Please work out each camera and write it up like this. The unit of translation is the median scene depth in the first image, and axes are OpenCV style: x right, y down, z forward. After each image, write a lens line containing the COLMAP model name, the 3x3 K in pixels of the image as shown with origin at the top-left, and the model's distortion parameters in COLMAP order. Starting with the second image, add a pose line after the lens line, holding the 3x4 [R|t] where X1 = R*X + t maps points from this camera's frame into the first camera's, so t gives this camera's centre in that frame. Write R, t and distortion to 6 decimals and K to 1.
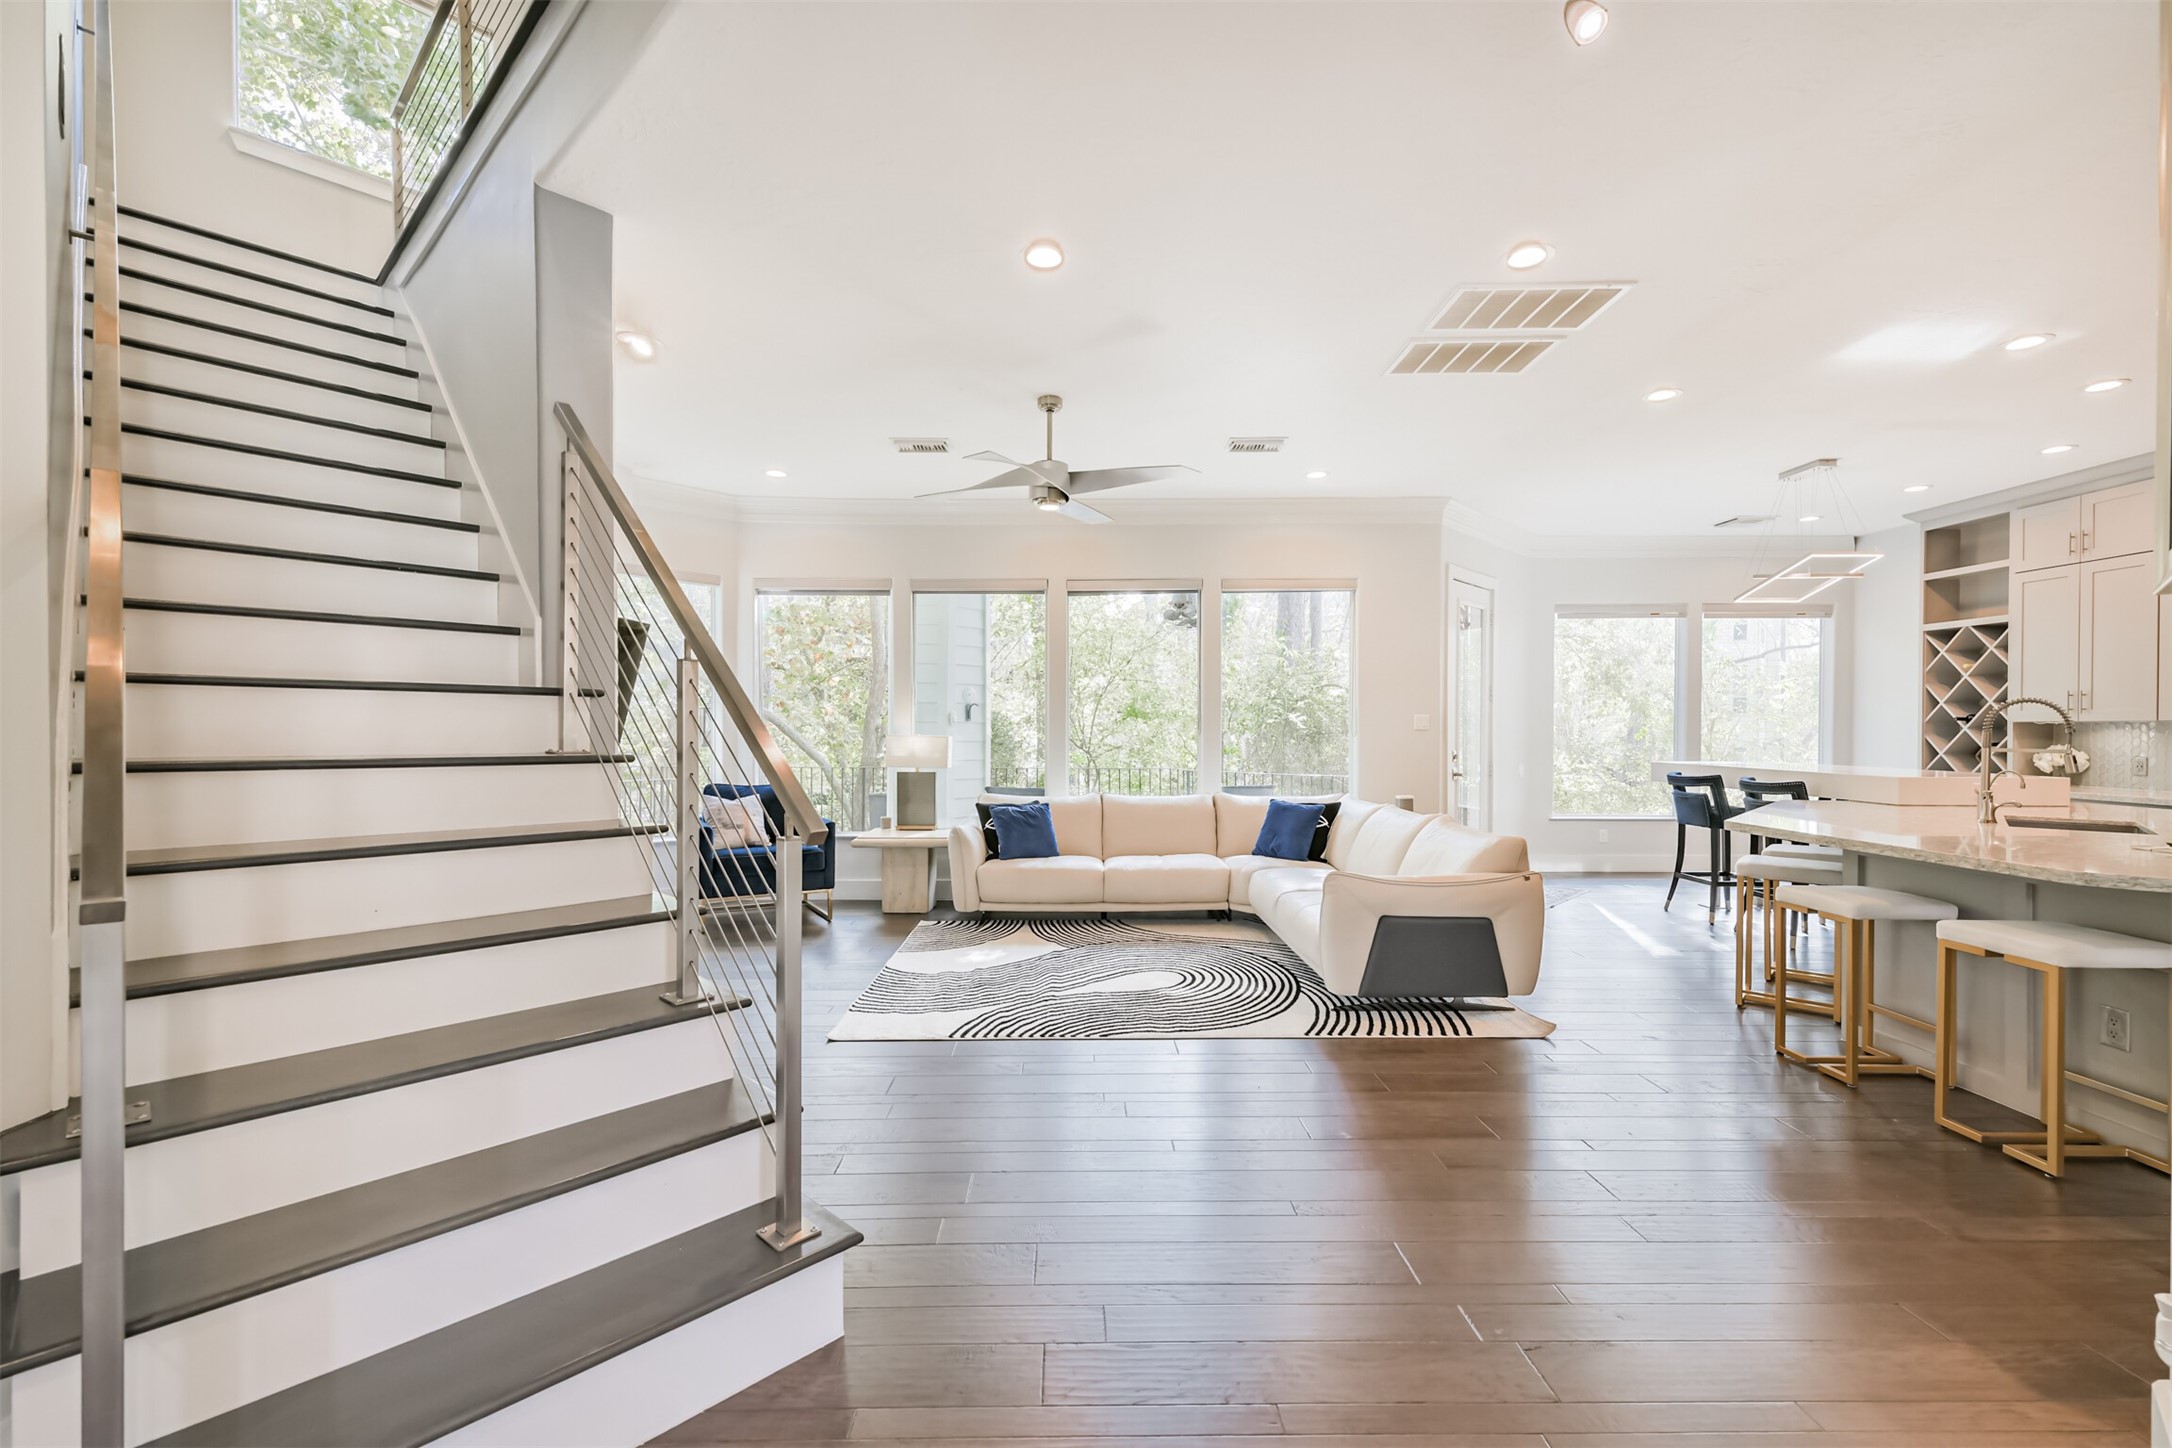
lens RADIAL K [[942.7, 0, 1076.1], [0, 942.7, 734.4], [0, 0, 1]] dist [0.008692, -0.005280]
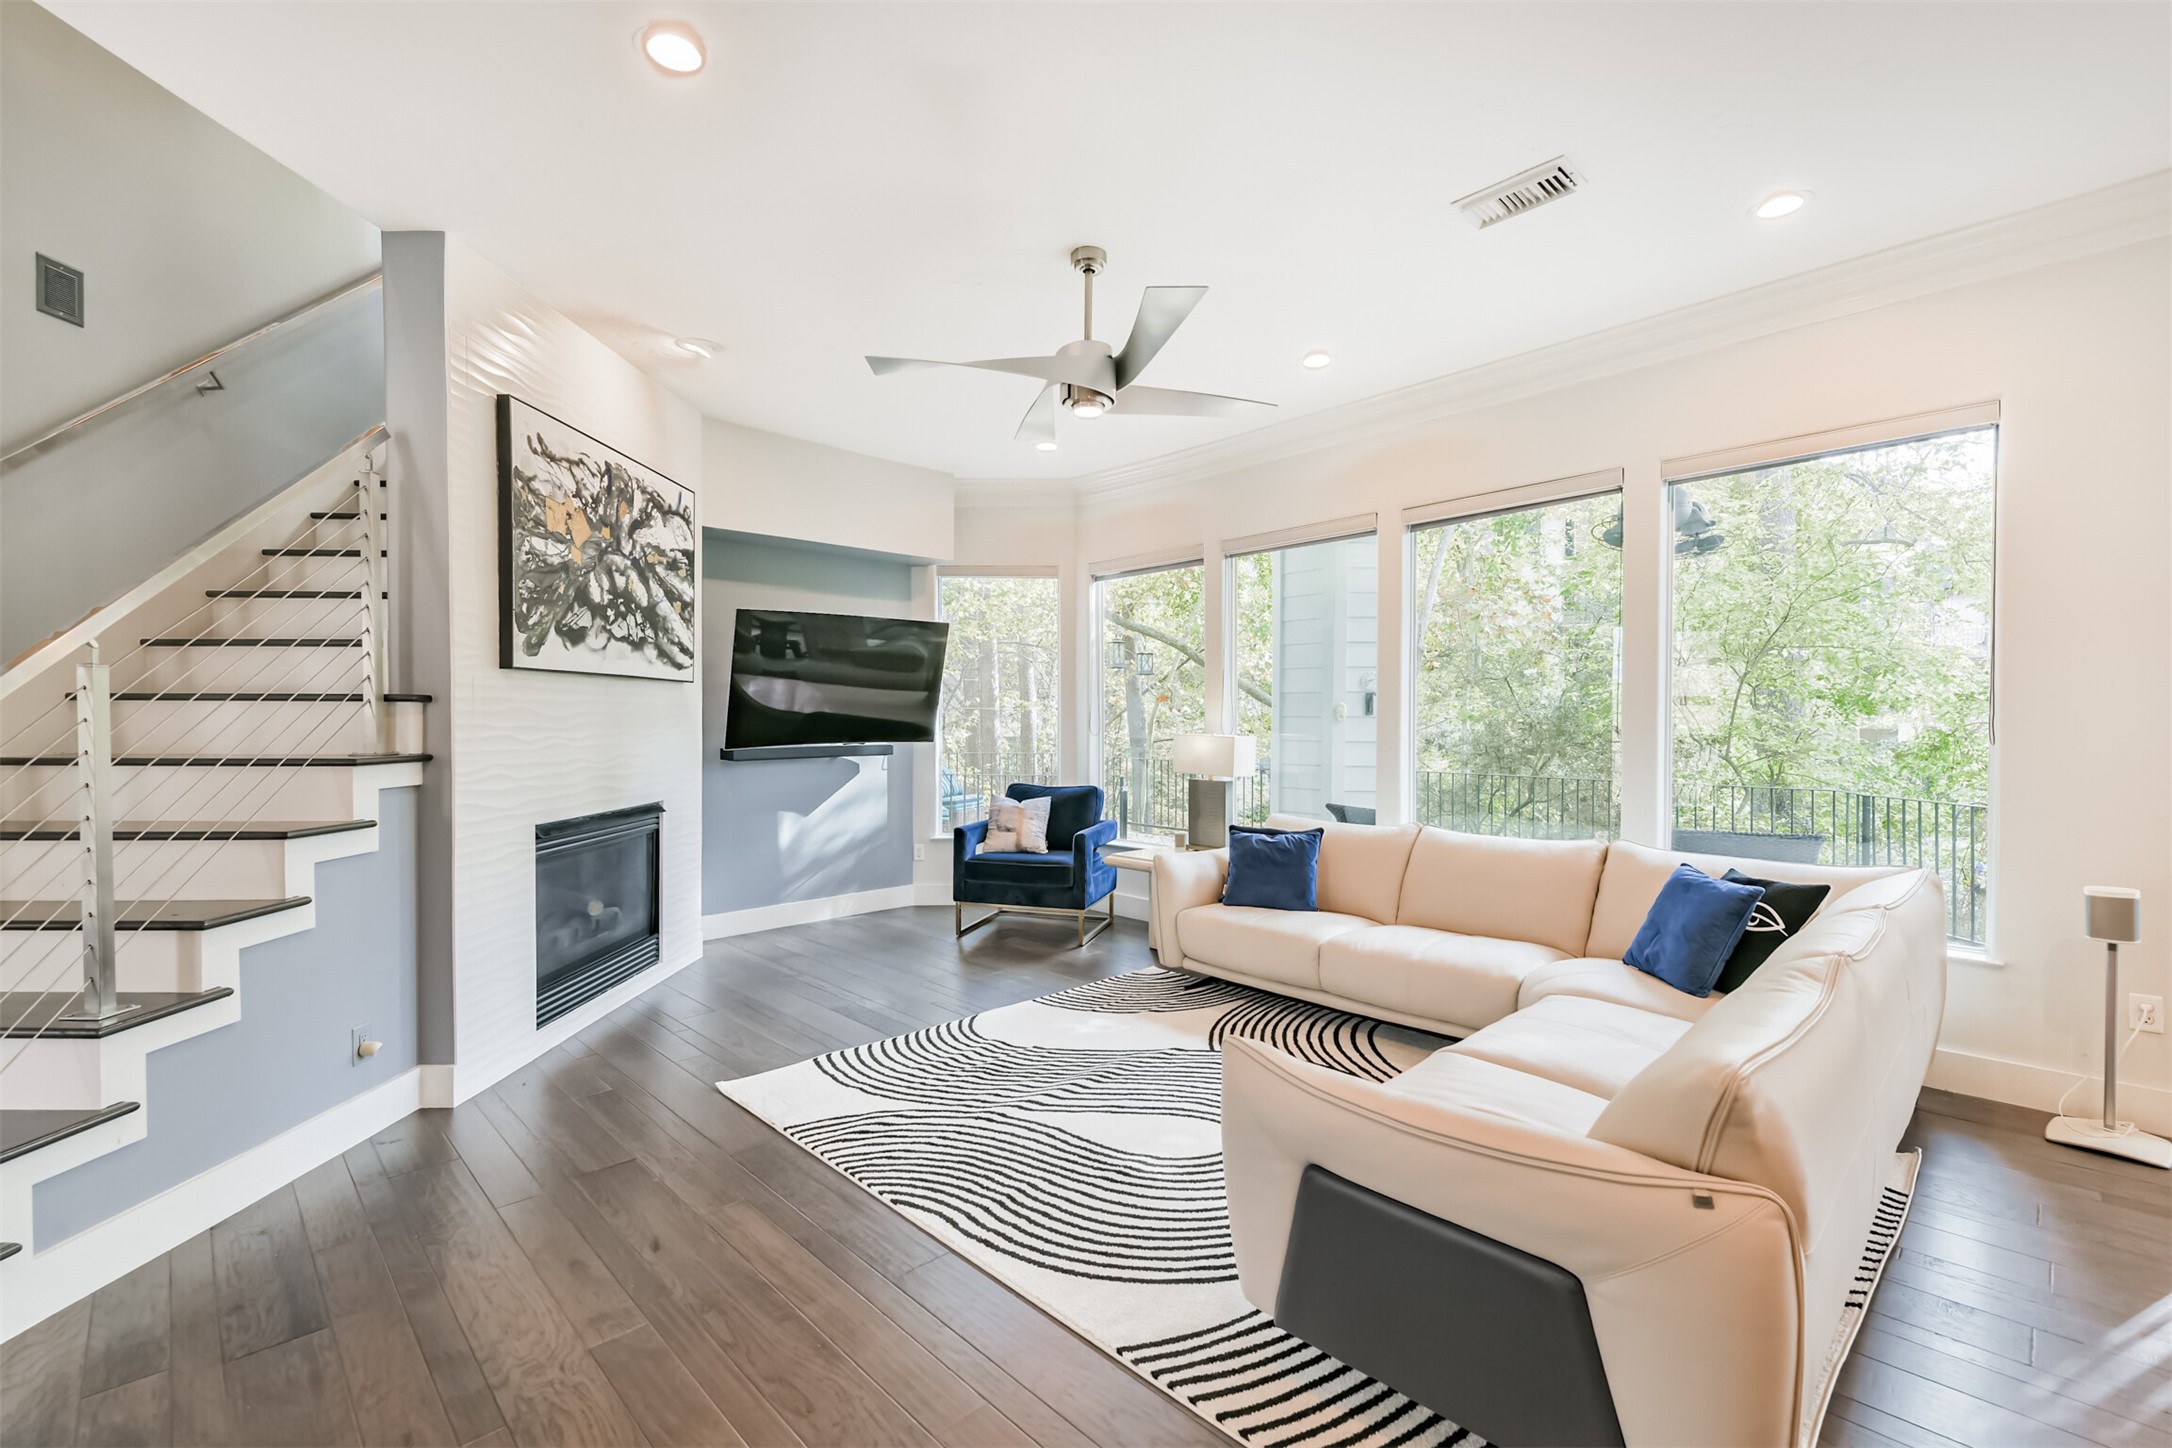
lens RADIAL K [[942.7, 0, 1089.1], [0, 942.7, 732.9], [0, 0, 1]] dist [0.008692, -0.005280]
pose [[0.680326, 0.007152, -0.732874, 0.382594], [-0.001817, 0.999966, 0.008072, -0.007291], [0.732907, -0.004160, 0.680316, 0.417113]]
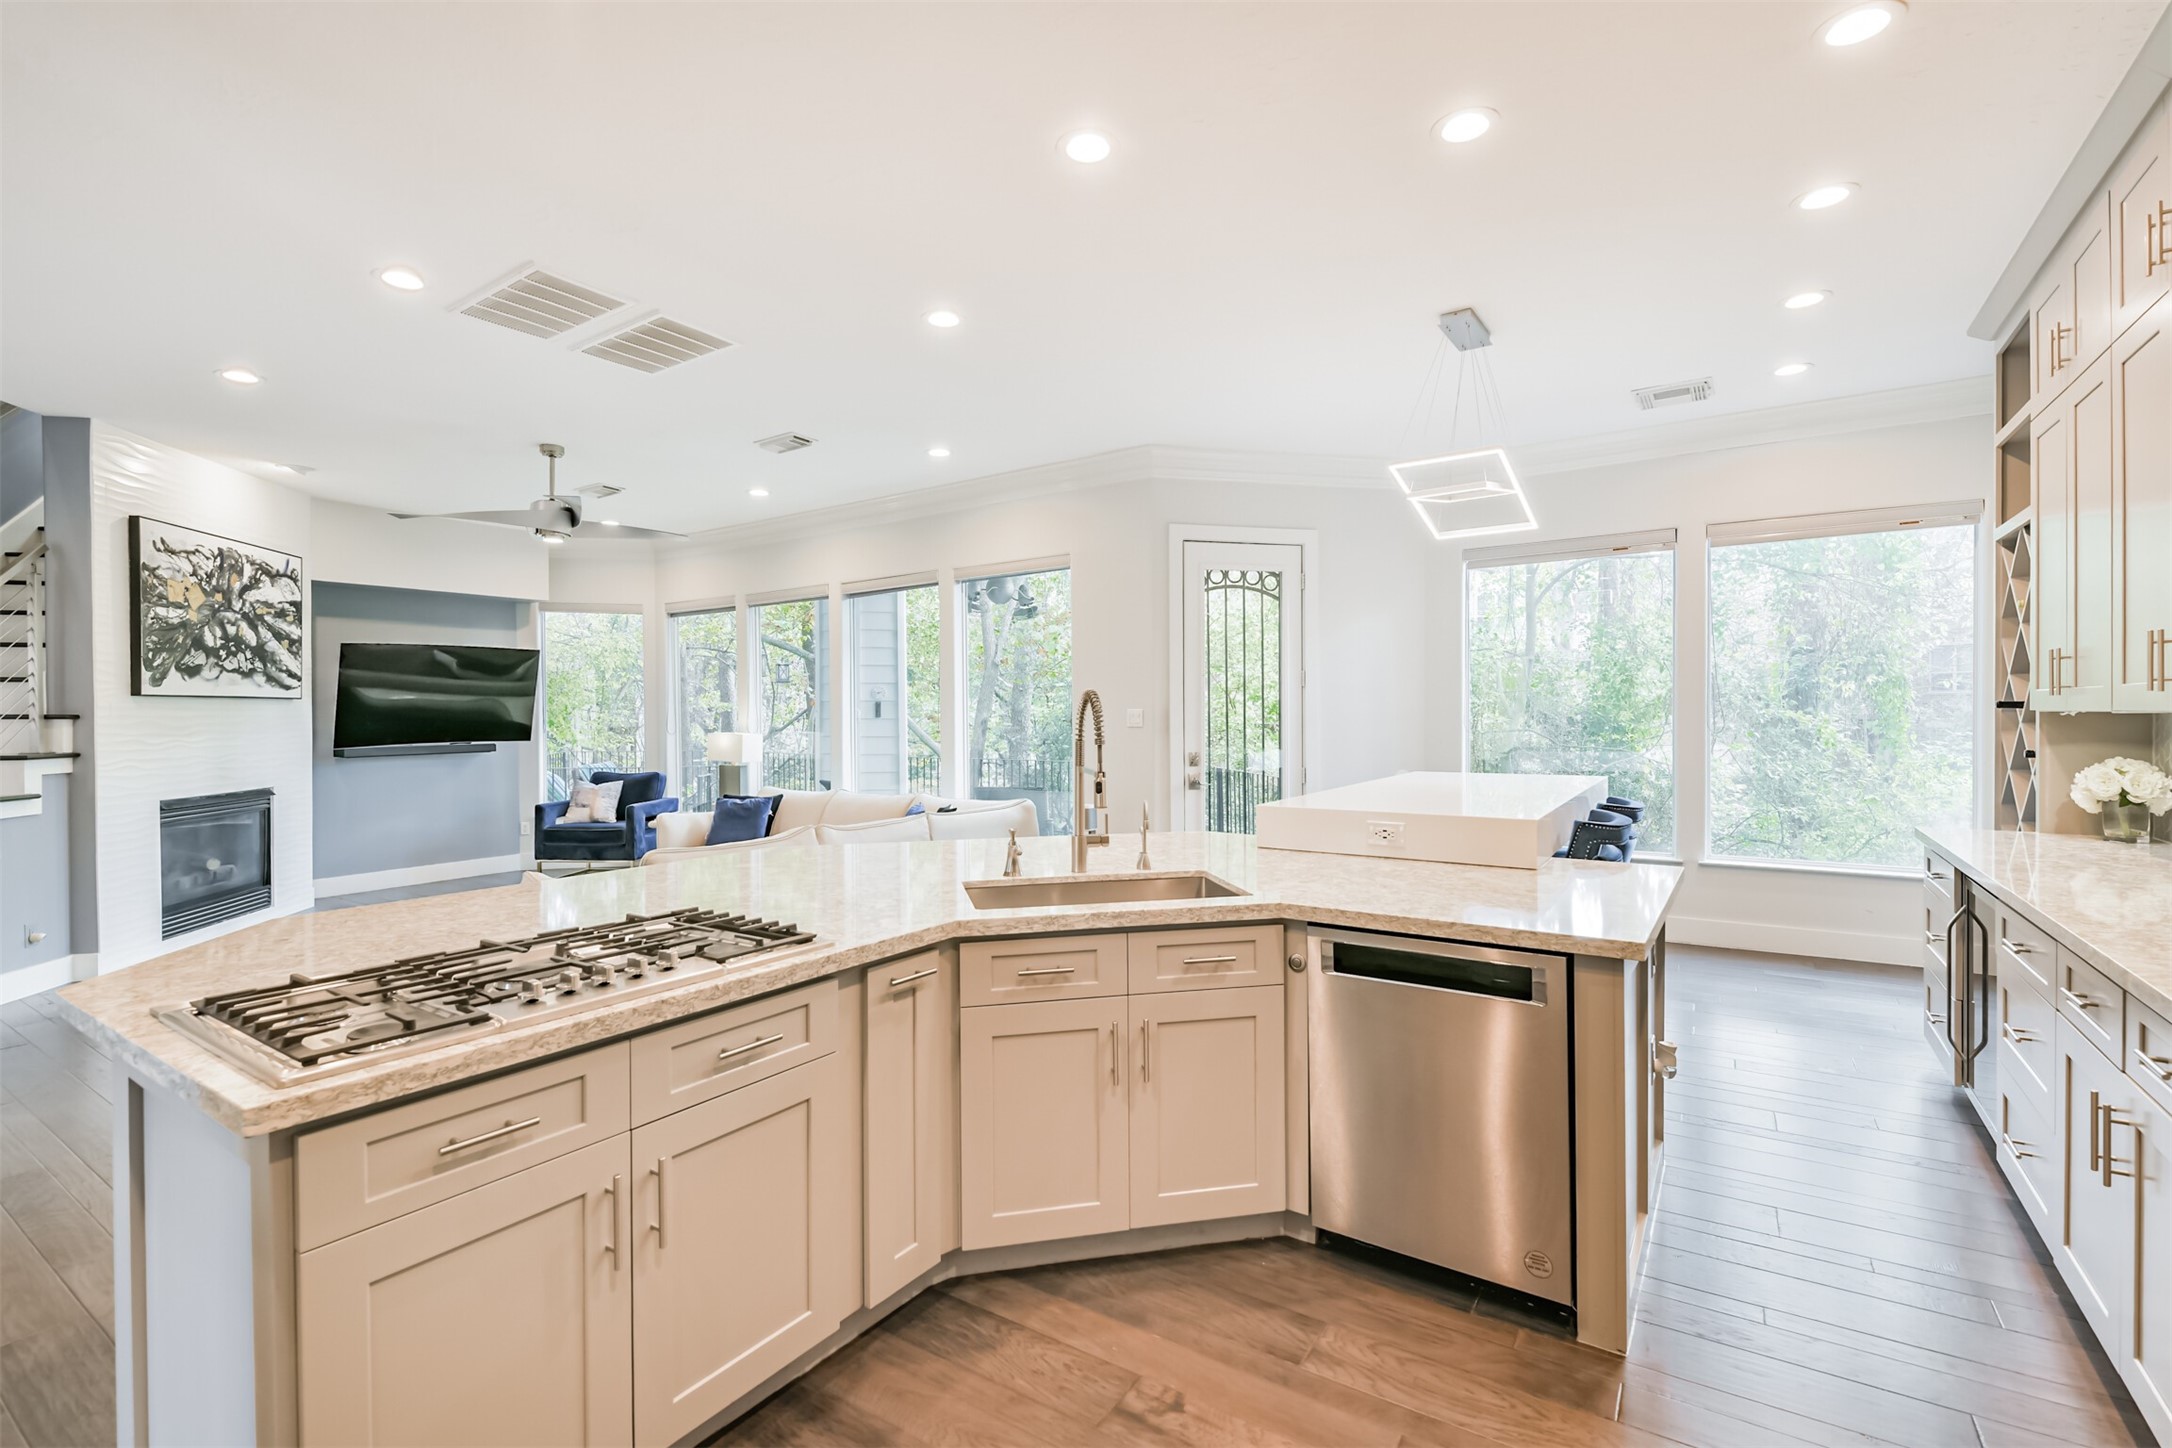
lens RADIAL K [[942.7, 0, 1064.1], [0, 942.7, 723.3], [0, 0, 1]] dist [0.008692, -0.005280]
pose [[0.826660, -0.003903, -0.562689, 0.877751], [0.006124, 0.999979, 0.002060, -0.011923], [0.562669, -0.005149, 0.826666, 0.316792]]
